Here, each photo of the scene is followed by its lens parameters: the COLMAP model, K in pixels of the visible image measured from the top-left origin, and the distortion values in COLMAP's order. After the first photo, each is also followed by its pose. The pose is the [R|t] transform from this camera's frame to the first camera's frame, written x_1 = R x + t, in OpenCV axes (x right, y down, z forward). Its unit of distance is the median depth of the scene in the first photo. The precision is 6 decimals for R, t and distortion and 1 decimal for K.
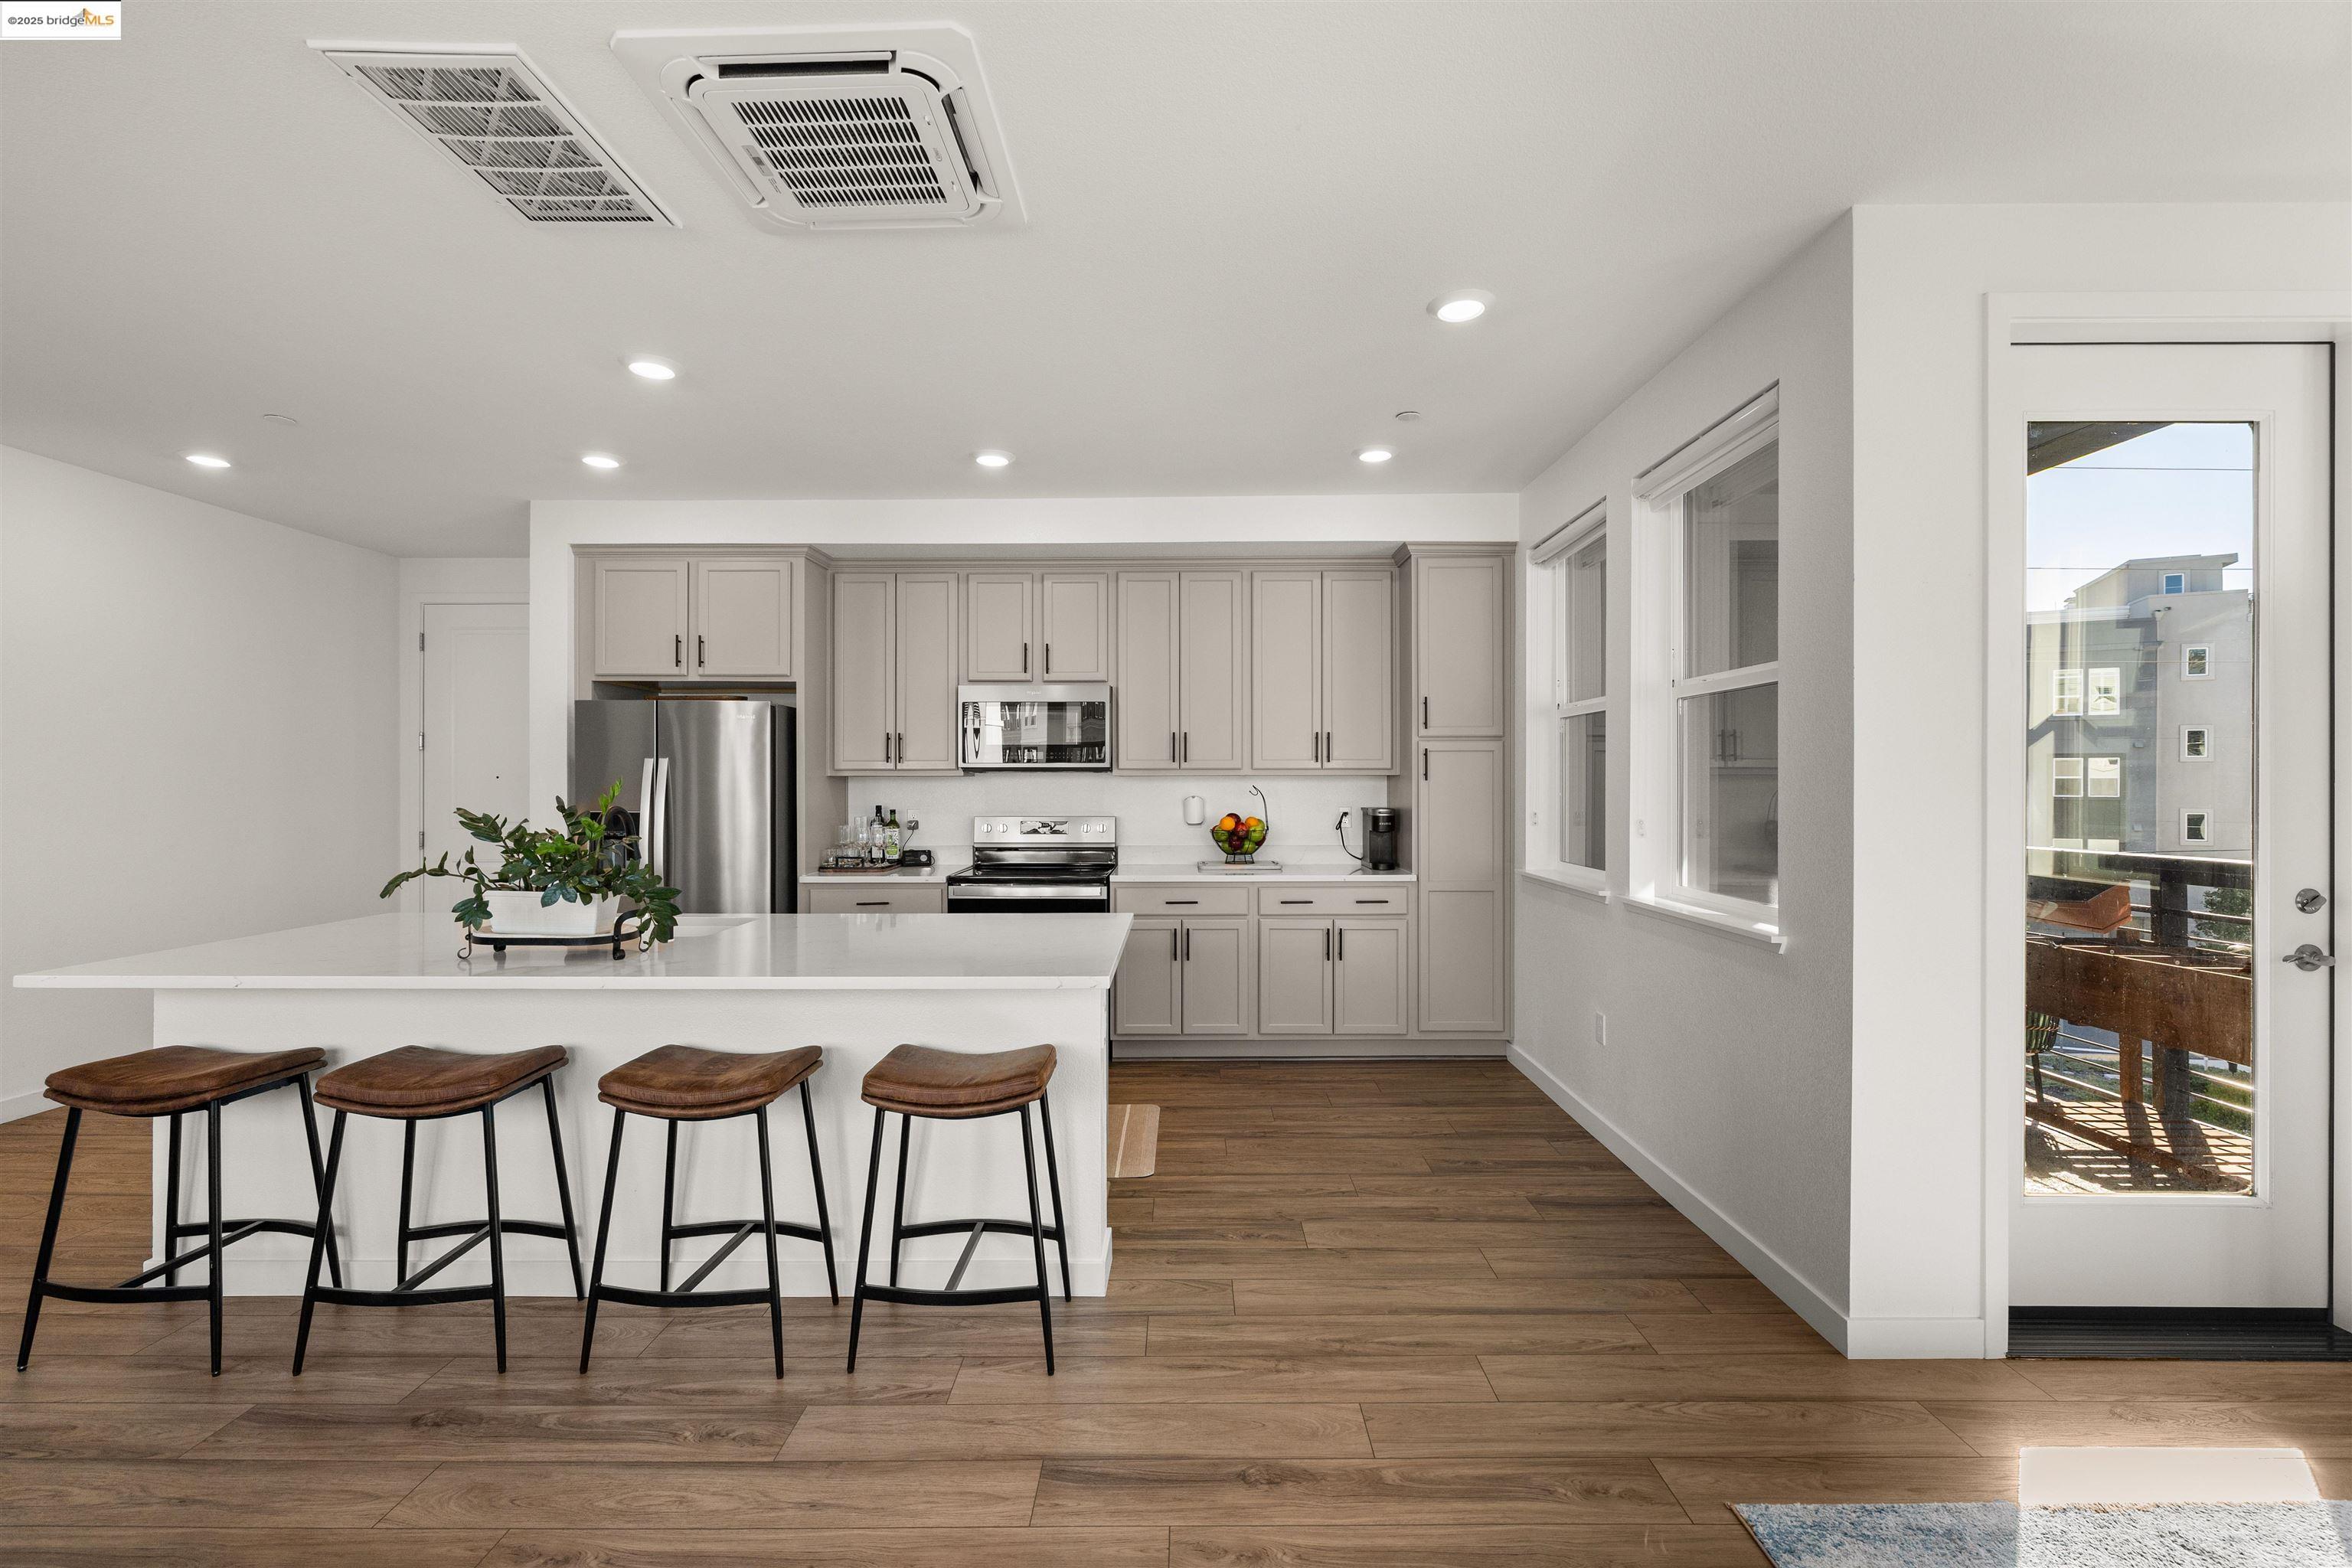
lens RADIAL K [[990.0, 0, 1187.4], [0, 990.0, 778.8], [0, 0, 1]] dist [0.000728, 0.000351]
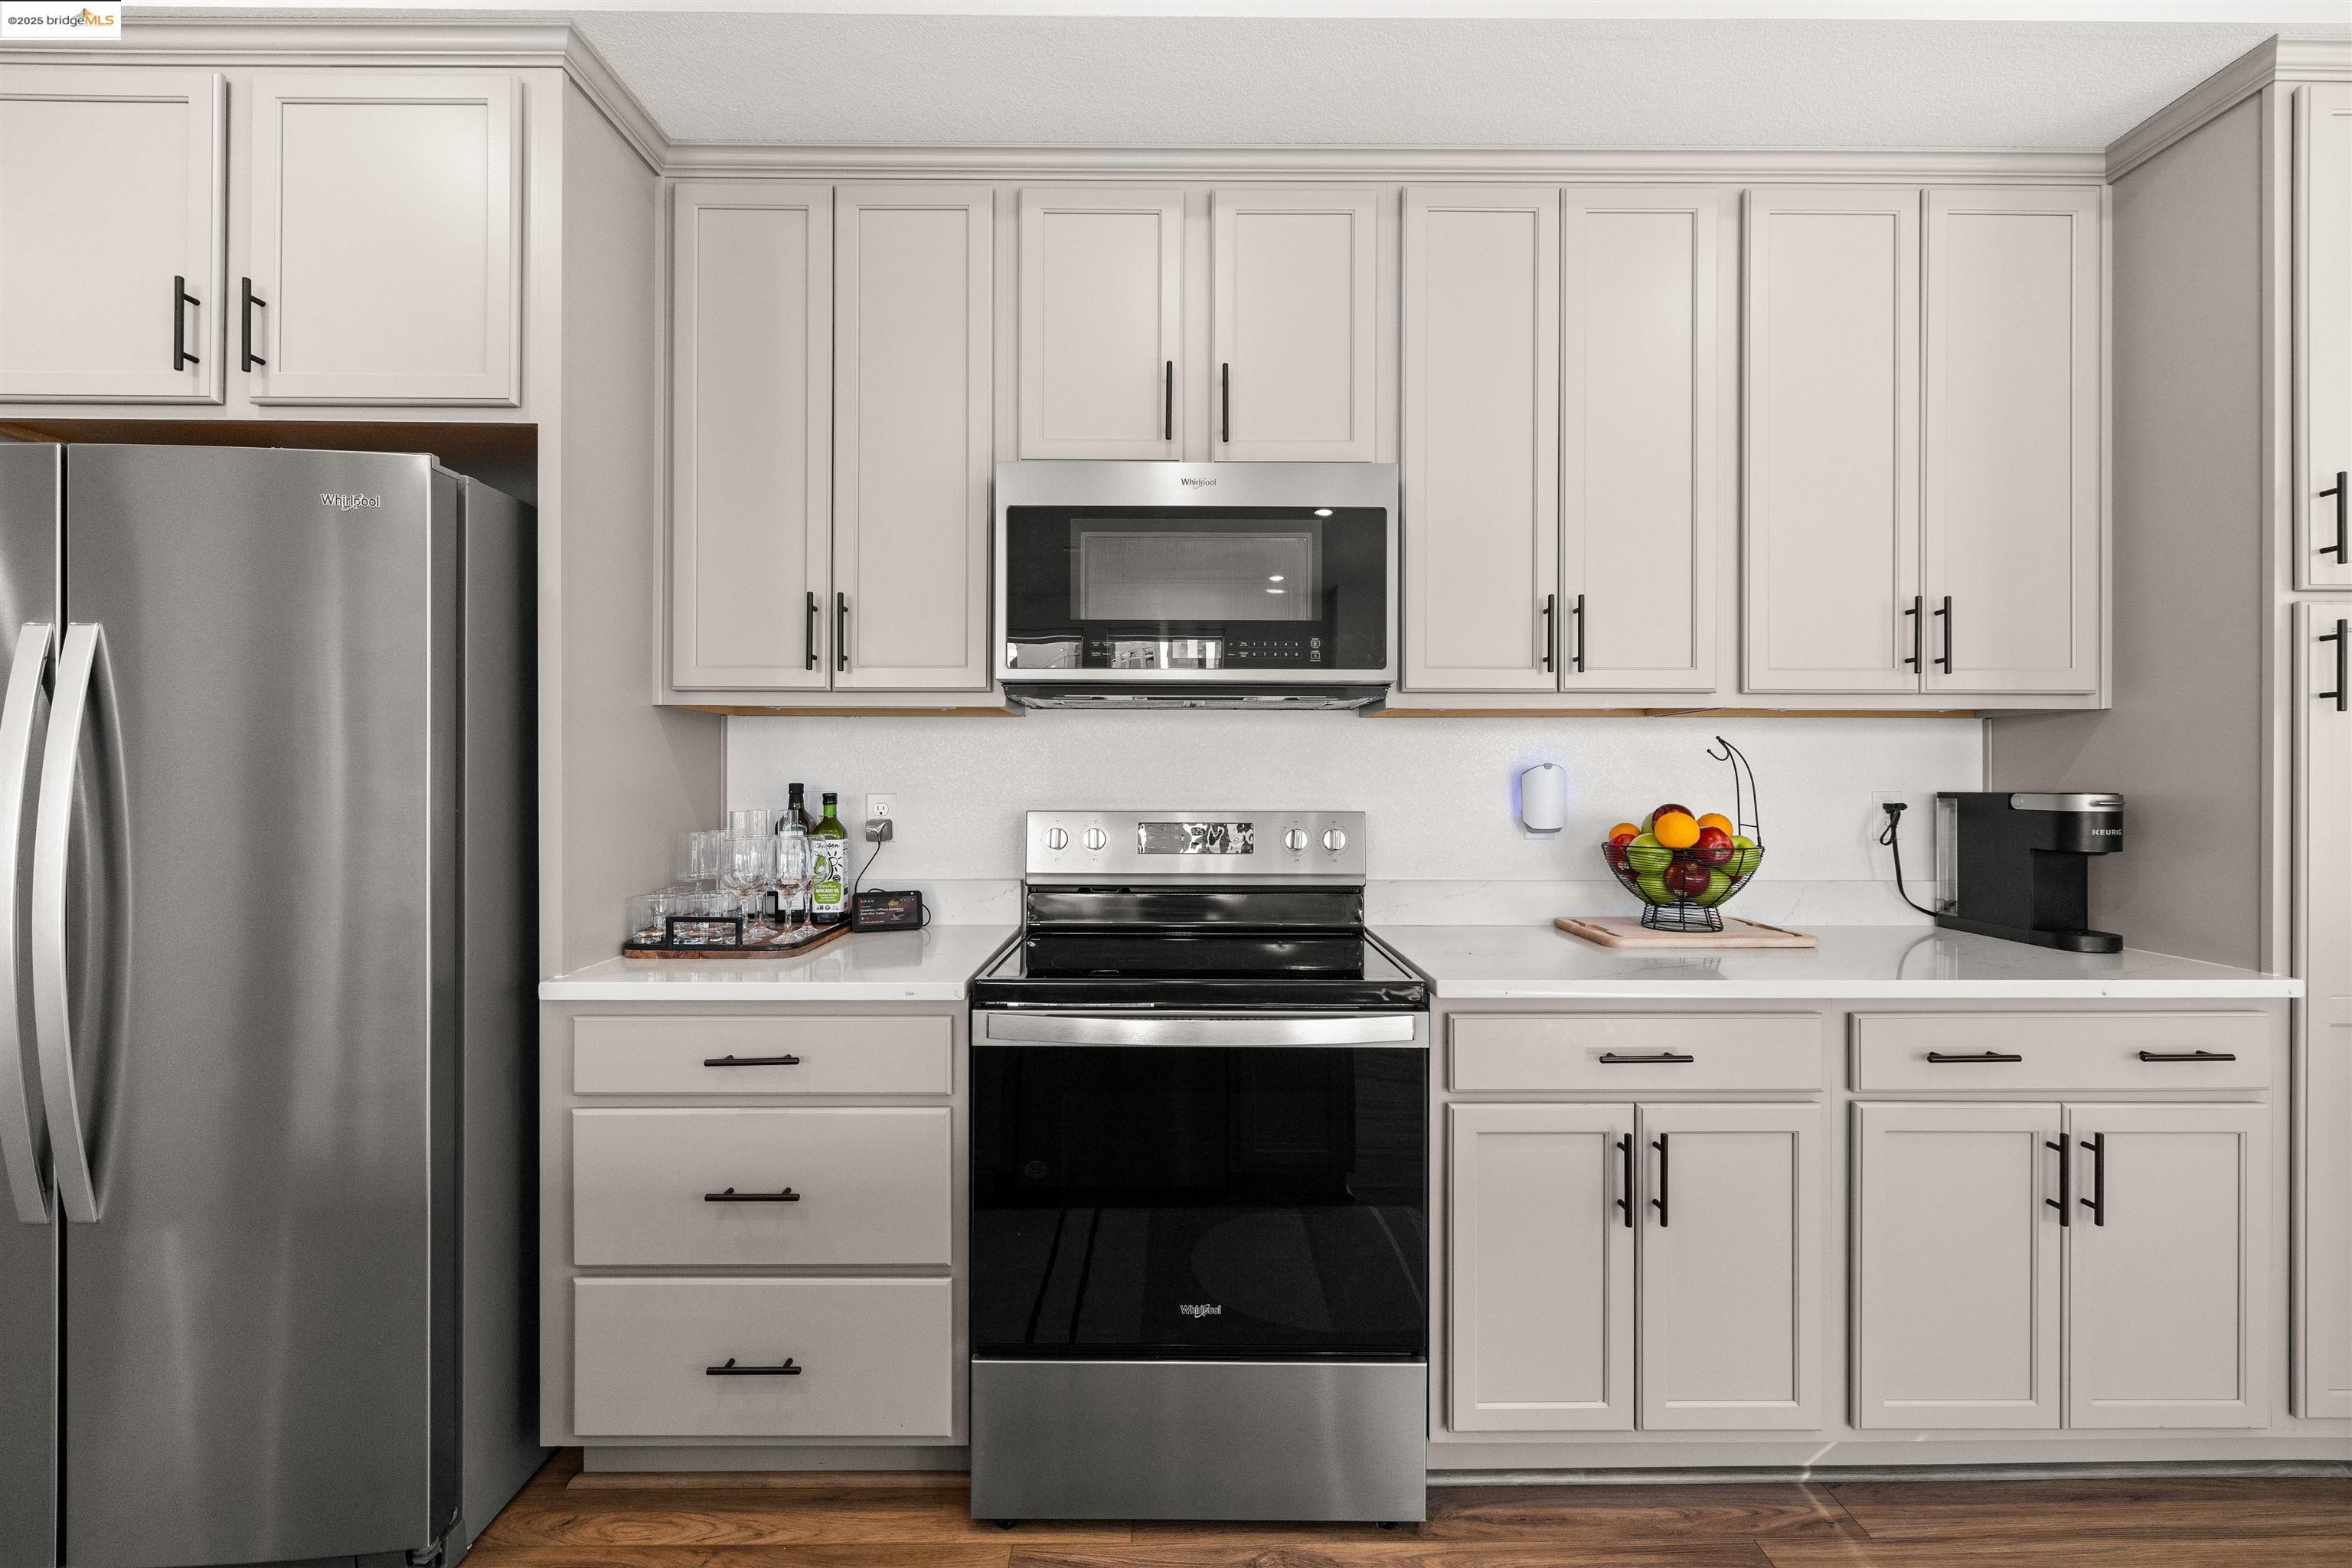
lens RADIAL K [[976.7, 0, 1185.5], [0, 976.7, 780.0], [0, 0, 1]] dist [-0.000679, 0.000120]
pose [[0.999950, 0.003391, 0.009440, -0.167953], [-0.003437, 0.999983, 0.004785, 0.025211], [-0.009424, -0.004818, 0.999944, 0.650102]]
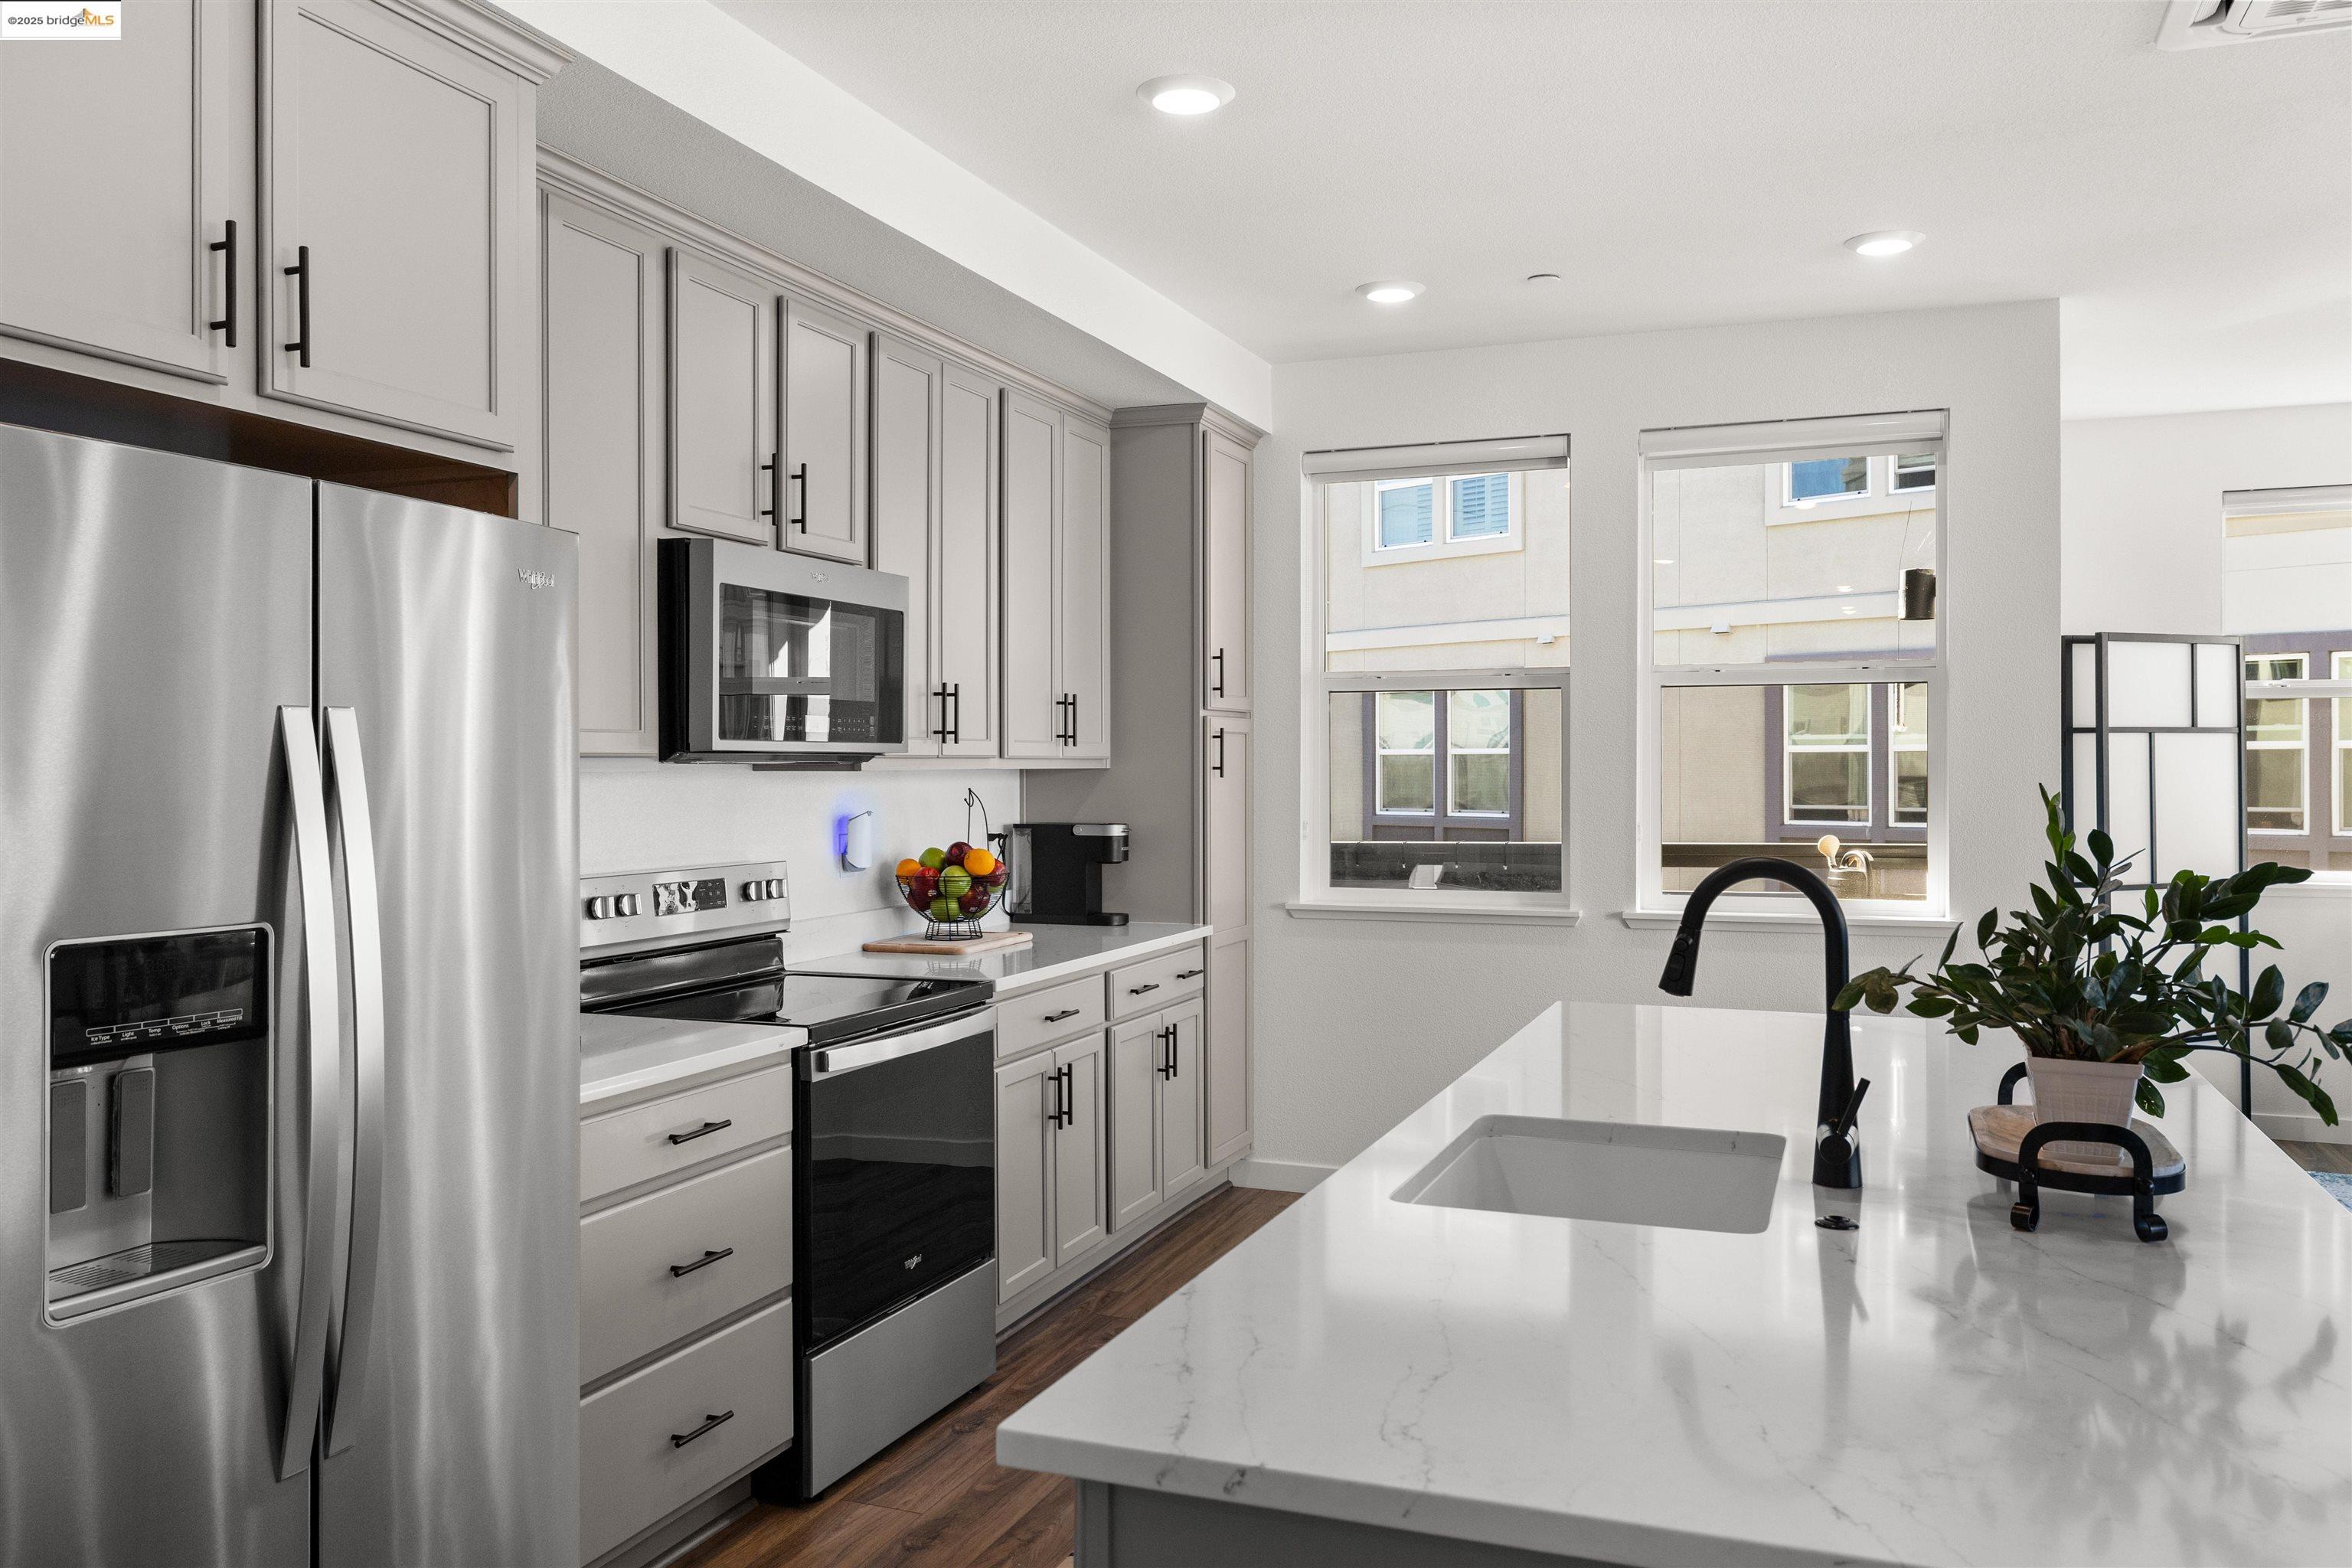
lens RADIAL K [[1784.7, 0, 1184.3], [0, 1784.7, 778.7], [0, 0, 1]] dist [0.005647, -0.003880]
pose [[0.353963, -0.006106, 0.935240, -0.845984], [-0.003364, 0.999964, 0.007802, -0.006789], [-0.935254, -0.005908, 0.353929, 0.602141]]
